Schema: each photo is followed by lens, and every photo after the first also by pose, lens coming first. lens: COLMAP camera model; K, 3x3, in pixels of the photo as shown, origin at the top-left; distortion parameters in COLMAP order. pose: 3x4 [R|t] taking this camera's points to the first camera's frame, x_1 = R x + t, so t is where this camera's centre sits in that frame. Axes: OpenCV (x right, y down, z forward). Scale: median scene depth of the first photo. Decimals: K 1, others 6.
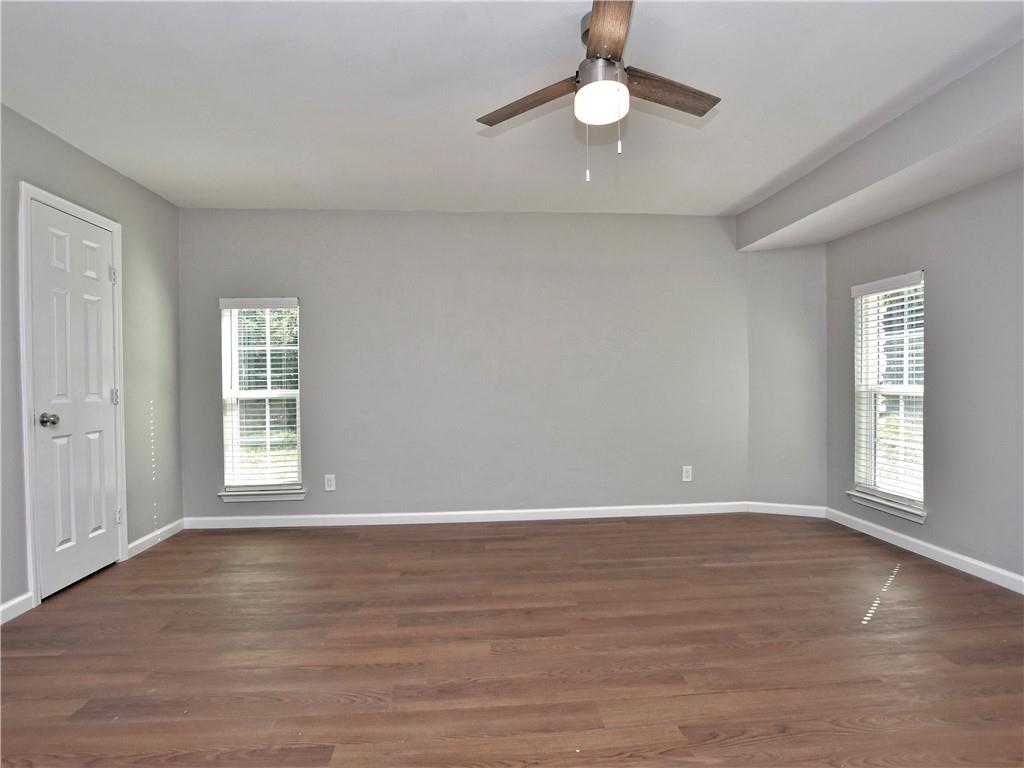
lens RADIAL K [[510.8, 0, 507.8], [0, 510.8, 388.2], [0, 0, 1]] dist [-0.028381, 0.000767]
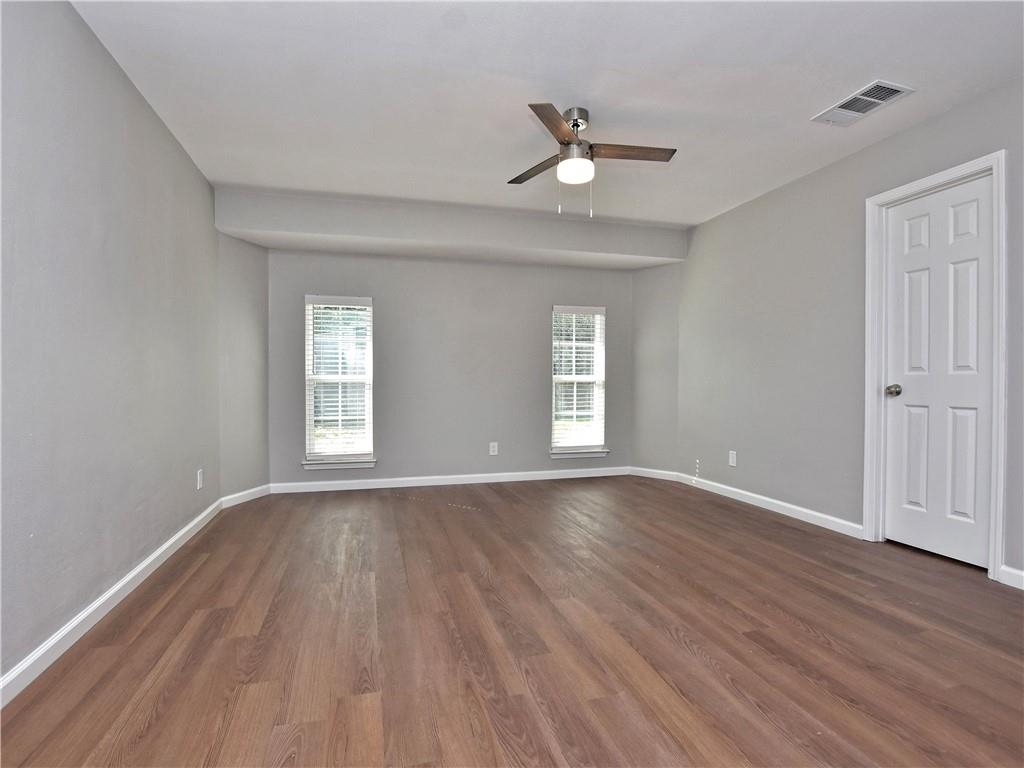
lens RADIAL K [[510.8, 0, 507.8], [0, 510.8, 388.2], [0, 0, 1]] dist [-0.028381, 0.000767]
pose [[-0.184952, -0.005362, 0.982733, -0.990615], [0.022437, 0.999701, 0.009677, 0.040906], [-0.982491, 0.023840, -0.184776, 1.198569]]
